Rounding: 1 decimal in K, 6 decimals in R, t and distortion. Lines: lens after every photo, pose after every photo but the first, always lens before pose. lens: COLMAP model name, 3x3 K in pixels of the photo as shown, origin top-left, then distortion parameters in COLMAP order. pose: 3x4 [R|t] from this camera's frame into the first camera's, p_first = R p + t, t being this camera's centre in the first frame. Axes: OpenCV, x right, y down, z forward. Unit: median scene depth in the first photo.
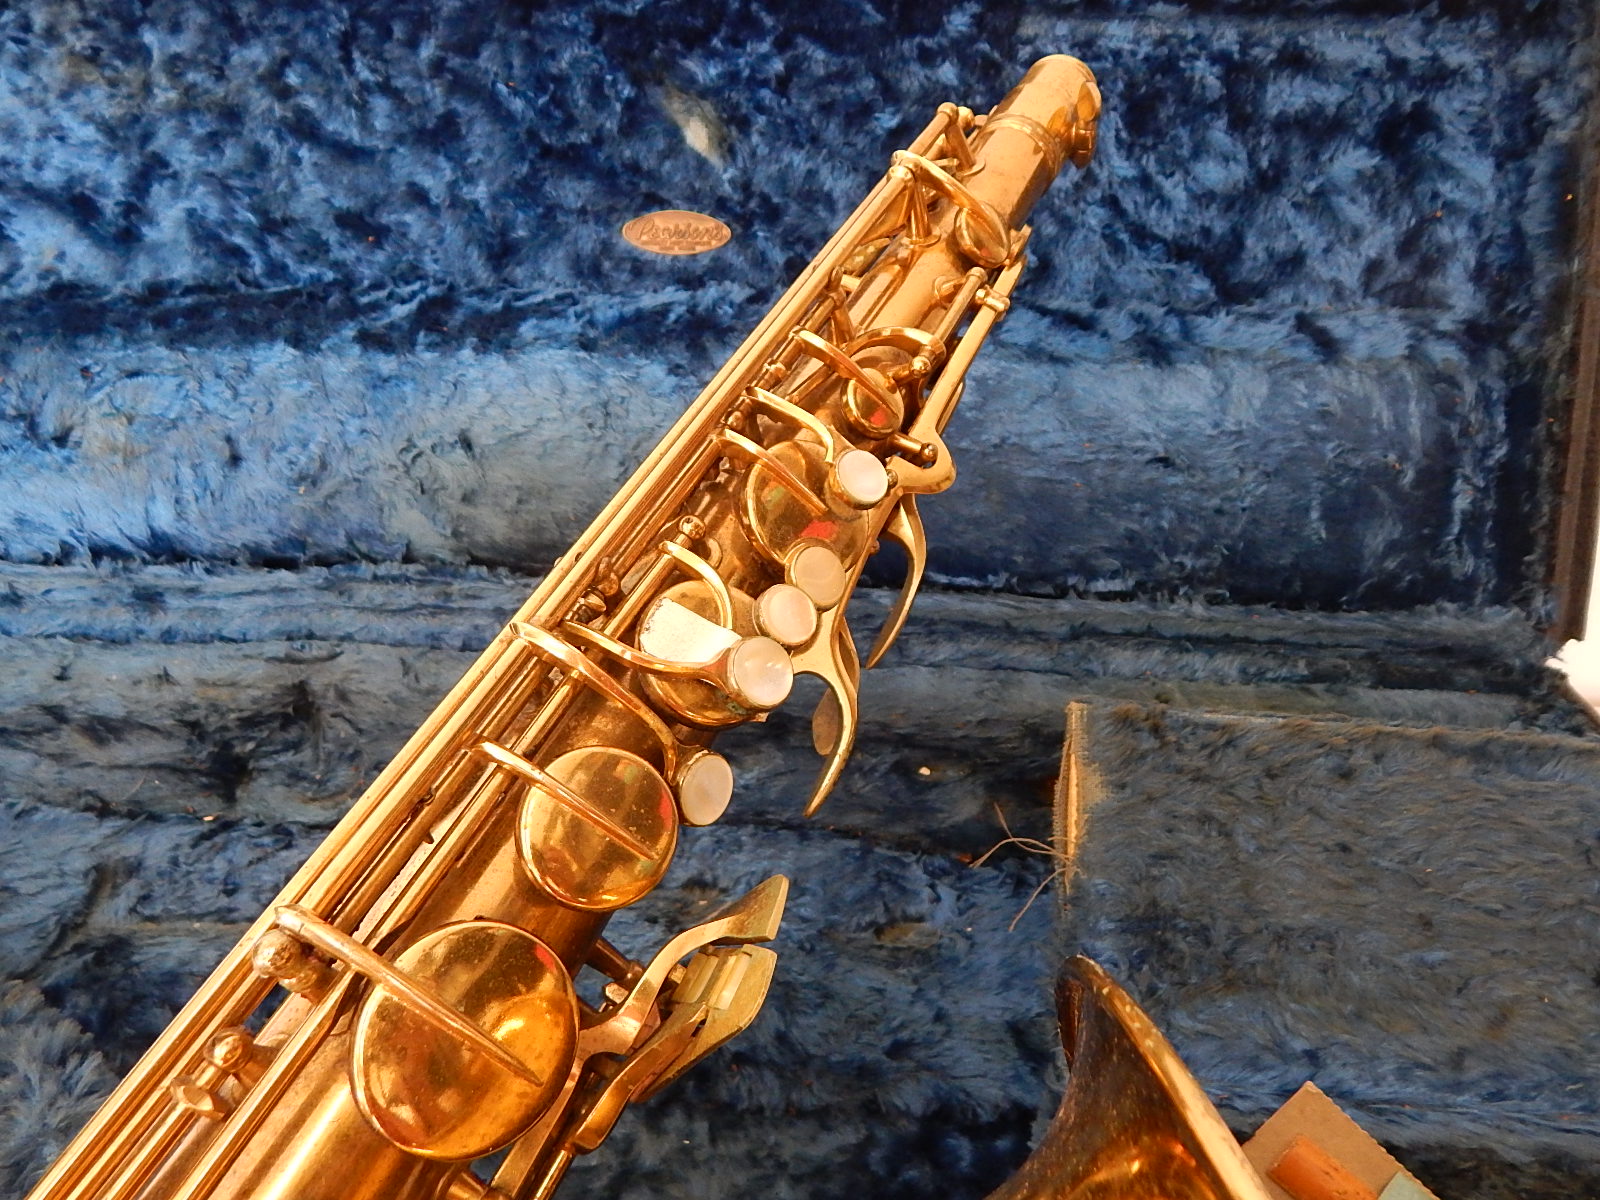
lens RADIAL K [[1069.7, 0, 802.8], [0, 1069.7, 586.2], [0, 0, 1]] dist [-0.002769, 0.000975]
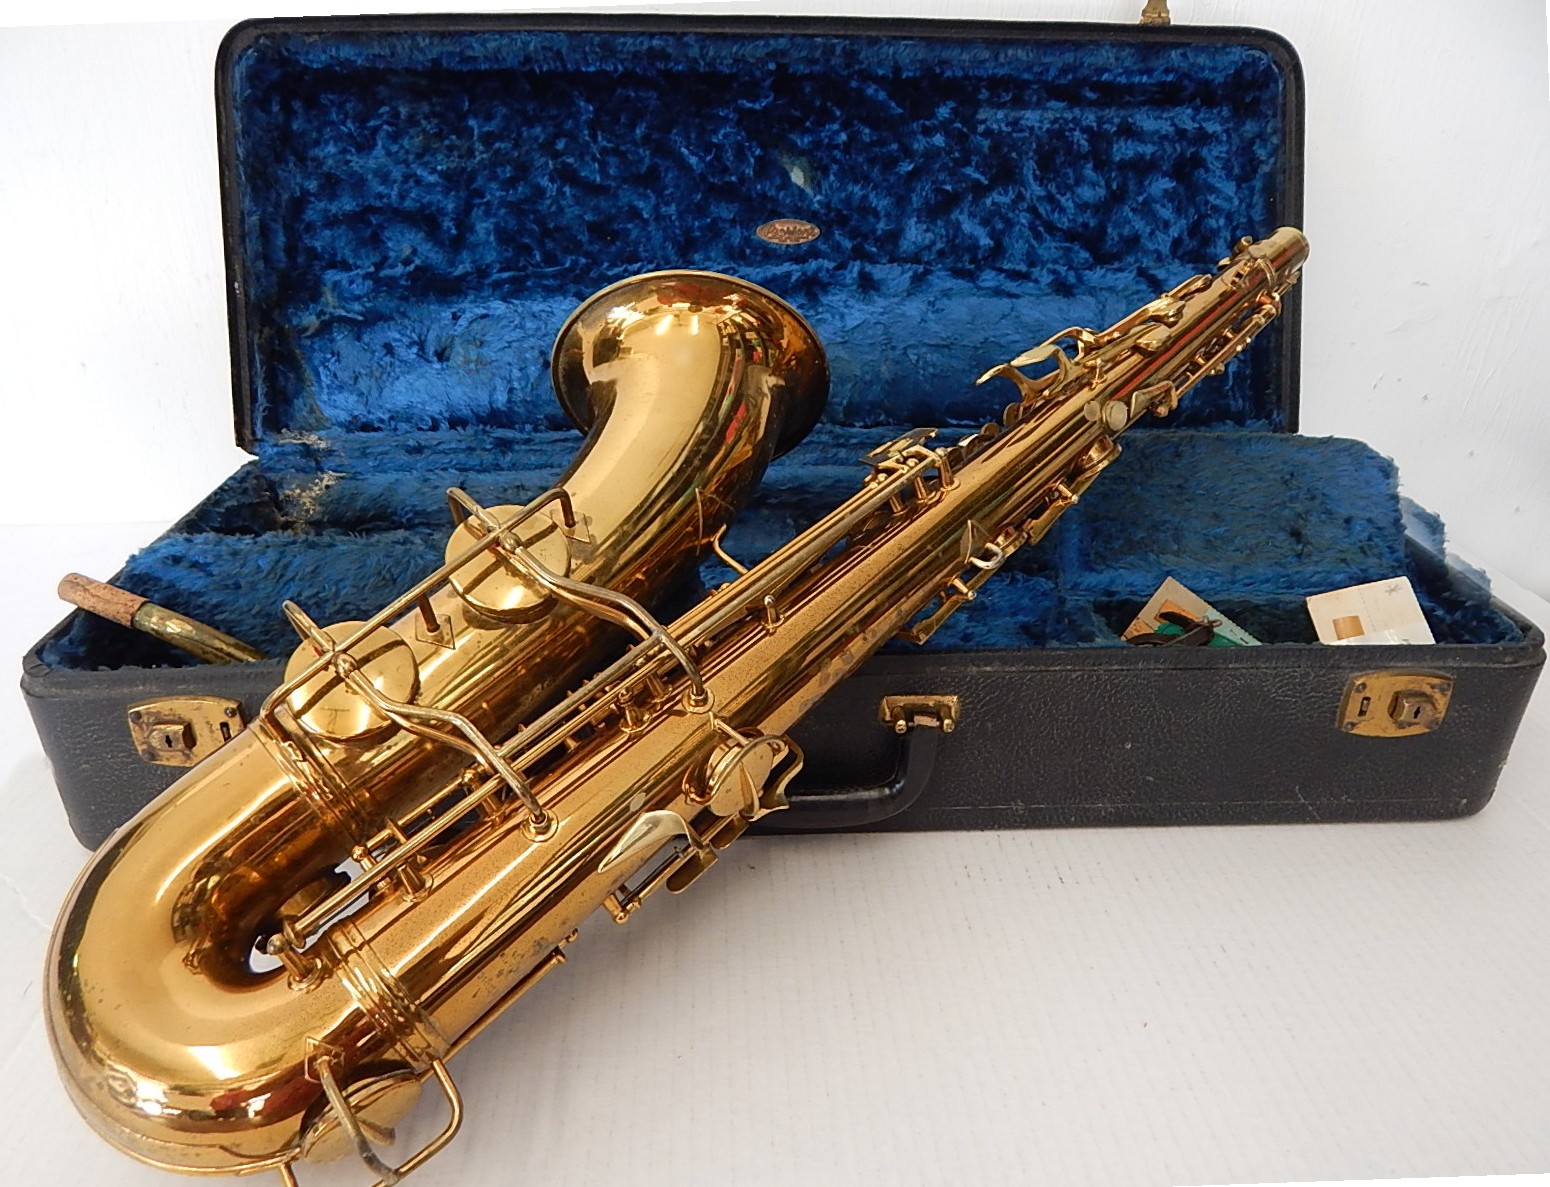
lens RADIAL K [[1050.3, 0, 779.2], [0, 1050.3, 566.8], [0, 0, 1]] dist [0.015919, -0.004719]
pose [[0.994132, -0.047767, 0.097057, -0.333896], [0.053361, 0.997011, -0.055879, 0.312606], [-0.094097, 0.060730, 0.993709, -0.675315]]
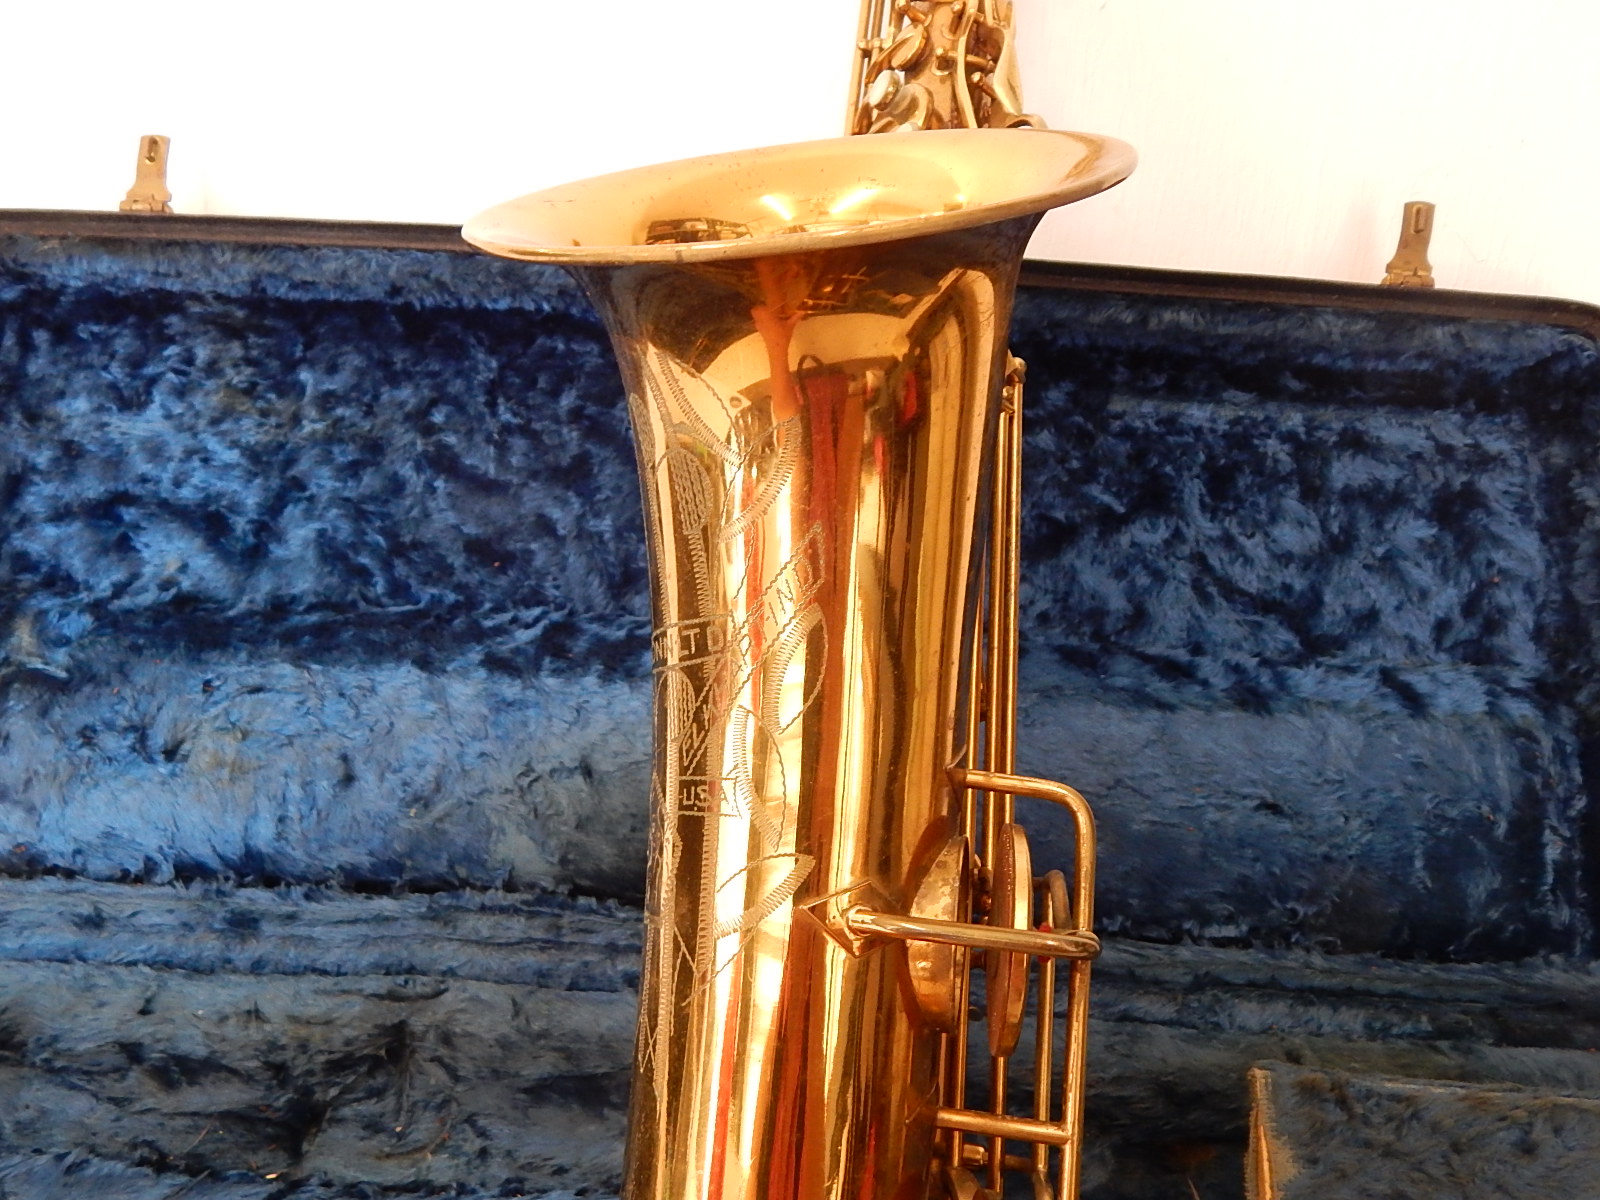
lens RADIAL K [[1164.4, 0, 812.5], [0, 1164.4, 578.1], [0, 0, 1]] dist [0.010394, -0.020025]
pose [[0.998218, 0.035157, 0.048212, -0.157825], [-0.022143, 0.968556, -0.247806, -0.040279], [-0.055409, 0.246297, 0.967609, -0.111742]]
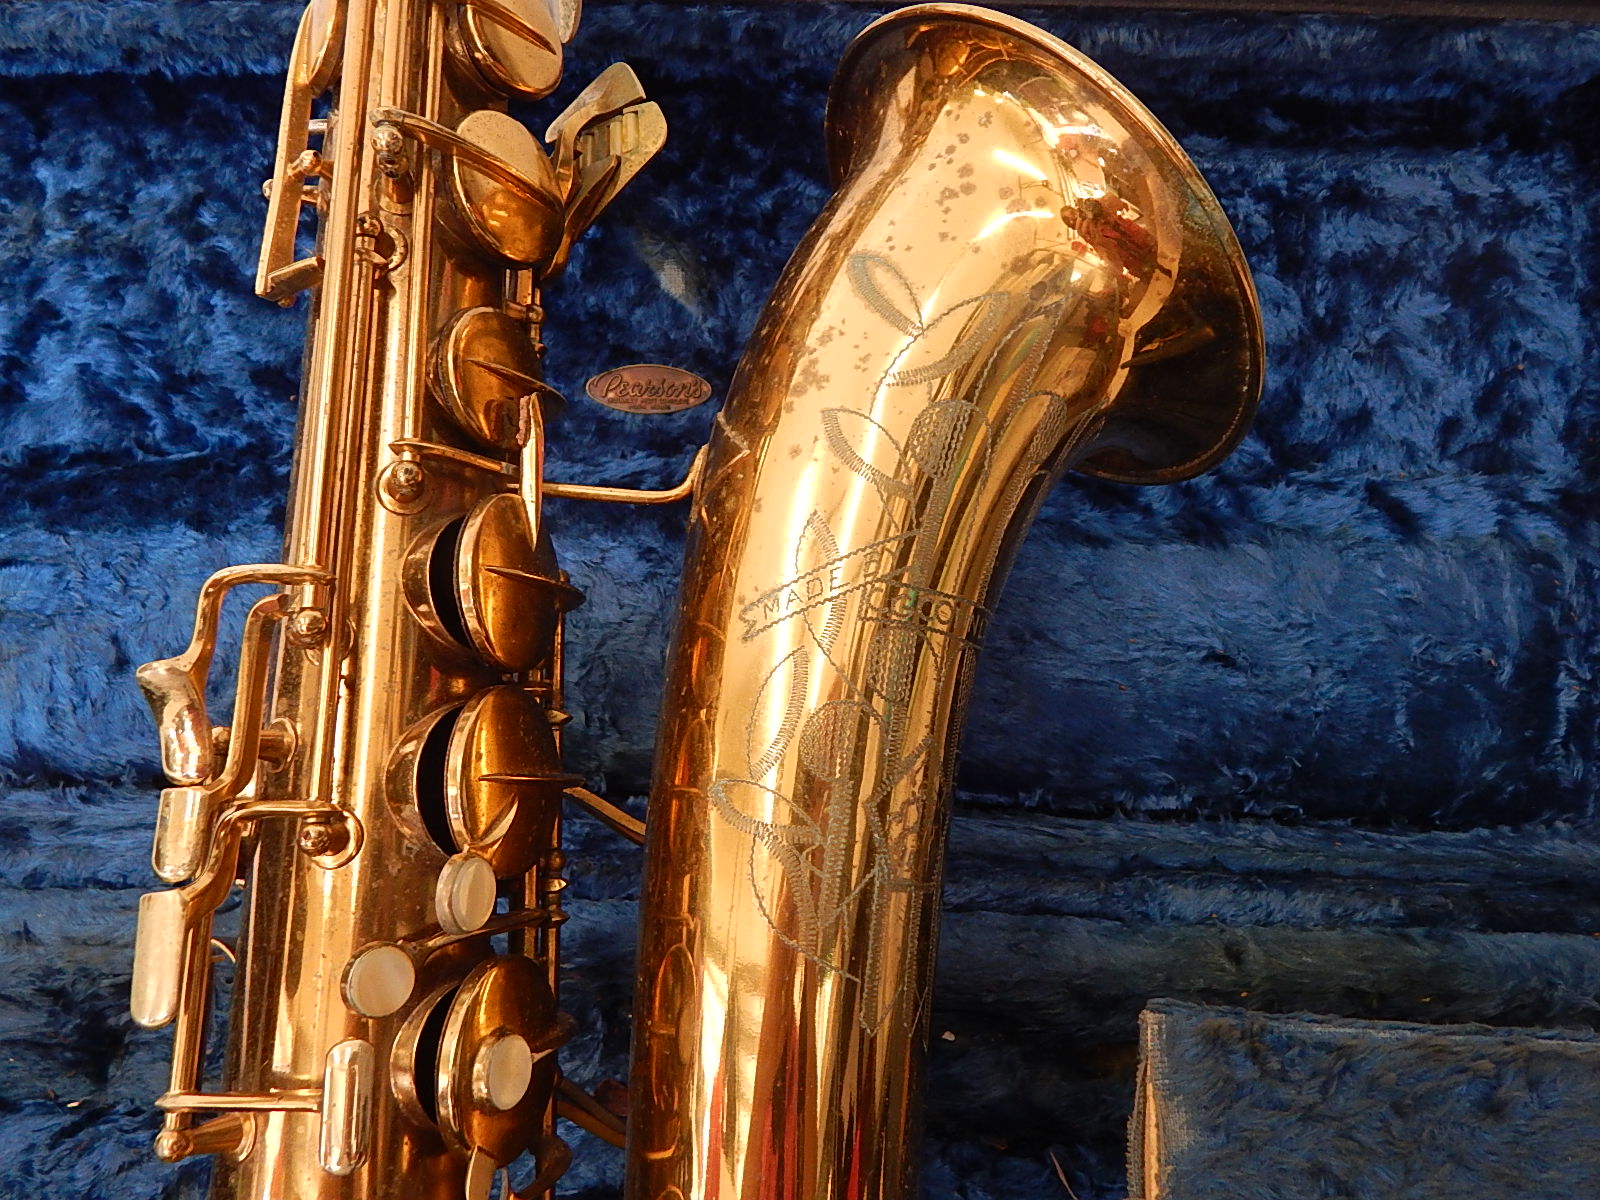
lens RADIAL K [[1172.8, 0, 808.2], [0, 1172.8, 585.6], [0, 0, 1]] dist [-0.000770, -0.008369]
pose [[0.999813, -0.008298, 0.017480, -0.007201], [0.009668, 0.996764, -0.079805, -0.098661], [-0.016761, 0.079959, 0.996657, 0.067186]]
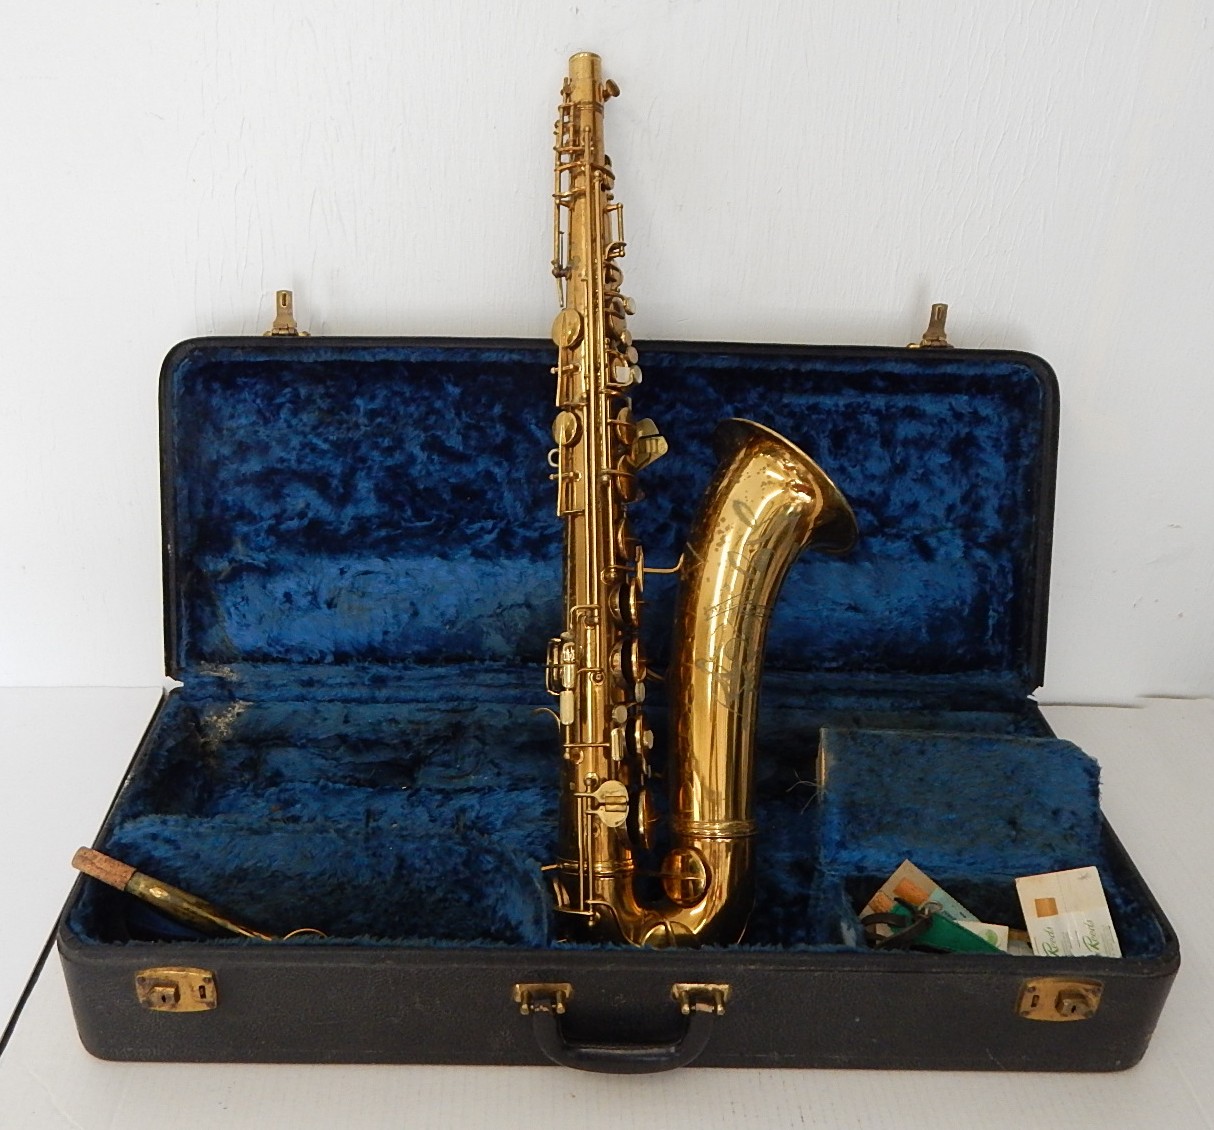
lens RADIAL K [[1167.7, 0, 556.0], [0, 1167.7, 509.8], [0, 0, 1]] dist [0.004317, 0.008347]
pose [[0.998112, -0.014909, 0.059583, -0.383489], [0.016546, 0.999496, -0.027080, -0.248624], [-0.059149, 0.028014, 0.997856, -1.265288]]
